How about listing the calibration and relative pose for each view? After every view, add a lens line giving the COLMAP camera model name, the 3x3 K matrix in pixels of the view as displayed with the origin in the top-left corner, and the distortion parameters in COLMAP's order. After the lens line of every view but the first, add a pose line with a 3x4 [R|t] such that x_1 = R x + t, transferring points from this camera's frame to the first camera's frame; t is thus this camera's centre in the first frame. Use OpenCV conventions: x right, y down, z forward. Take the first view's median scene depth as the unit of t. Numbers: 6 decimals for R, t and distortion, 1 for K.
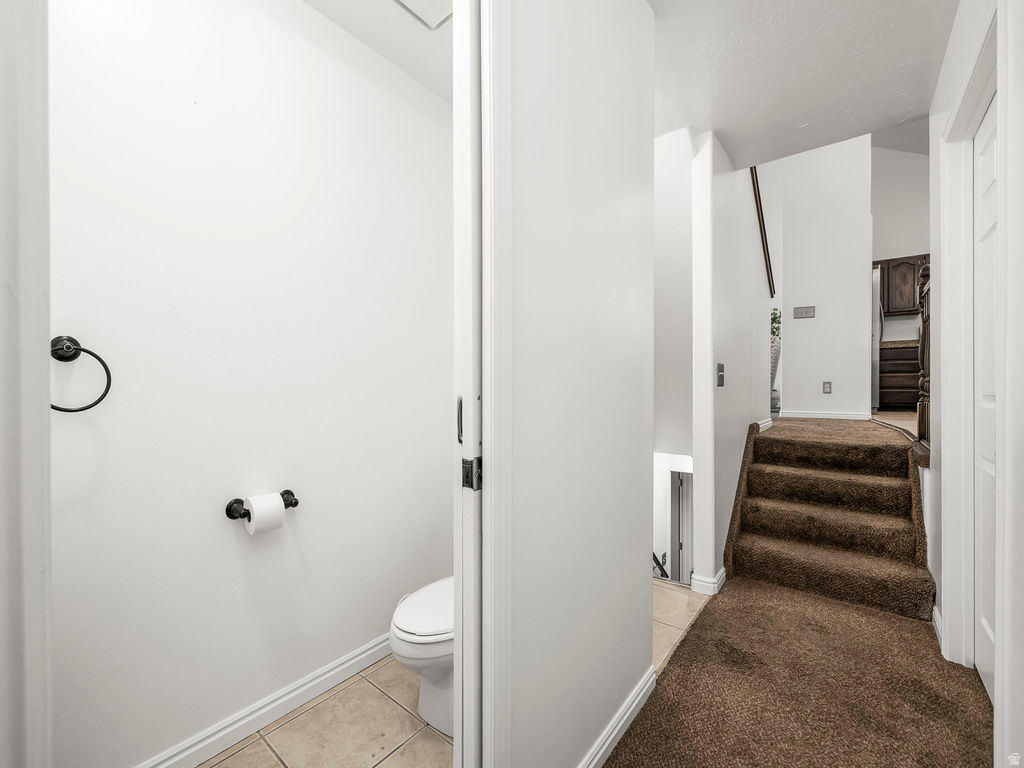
lens RADIAL K [[431.4, 0, 512.5], [0, 431.4, 386.2], [0, 0, 1]] dist [0.000730, 0.000459]
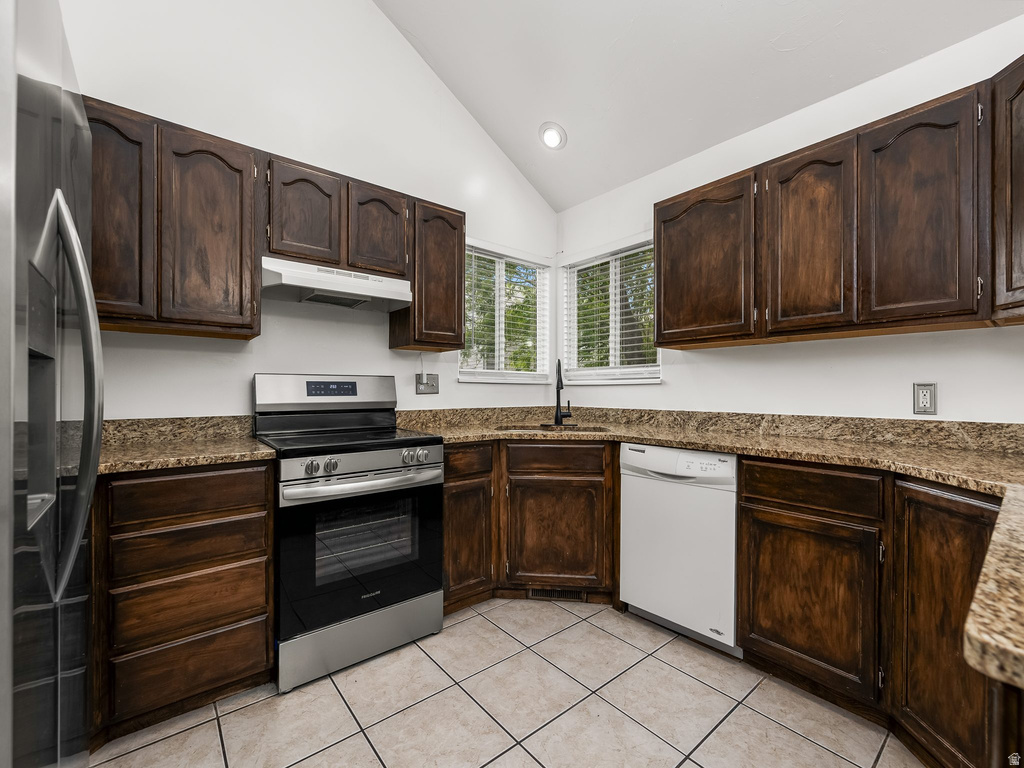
lens RADIAL K [[431.4, 0, 507.8], [0, 431.4, 389.5], [0, 0, 1]] dist [0.000730, 0.000459]
pose [[0.212957, -0.000626, 0.977061, 0.662727], [0.004247, 0.999991, -0.000285, -0.127313], [-0.977052, 0.004210, 0.212958, 0.740302]]
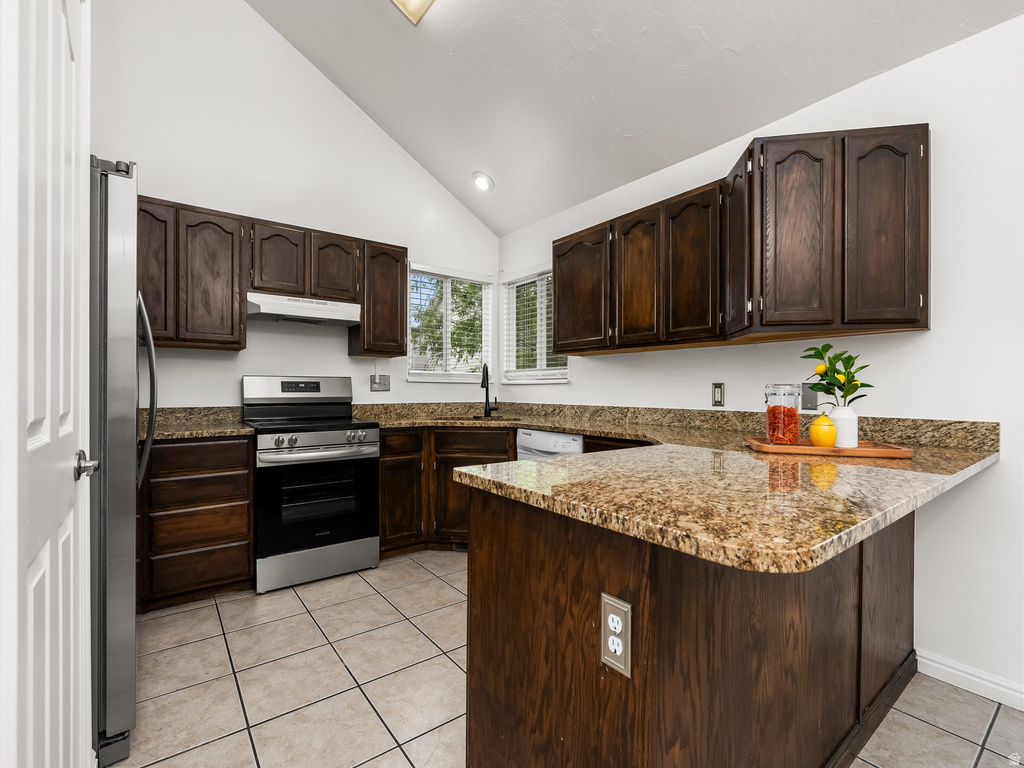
lens RADIAL K [[464.3, 0, 505.7], [0, 464.3, 389.6], [0, 0, 1]] dist [-0.004170, -0.000076]
pose [[0.252113, -0.003093, 0.967693, 0.545068], [0.002712, 0.999993, 0.002490, -0.126472], [-0.967694, 0.001997, 0.252120, 0.612569]]
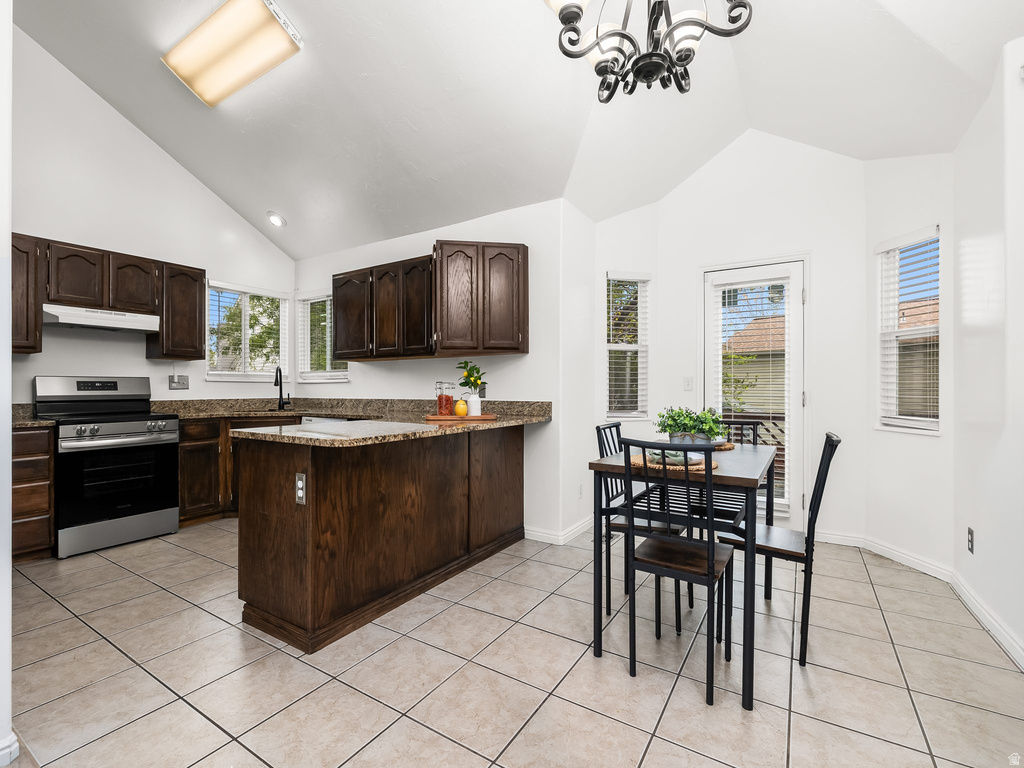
lens RADIAL K [[464.3, 0, 508.0], [0, 464.3, 384.9], [0, 0, 1]] dist [-0.004170, -0.000076]
pose [[-0.103382, 0.003293, 0.994636, 0.347129], [0.008254, 0.999963, -0.002452, -0.124269], [-0.994607, 0.007956, -0.103406, 0.503964]]
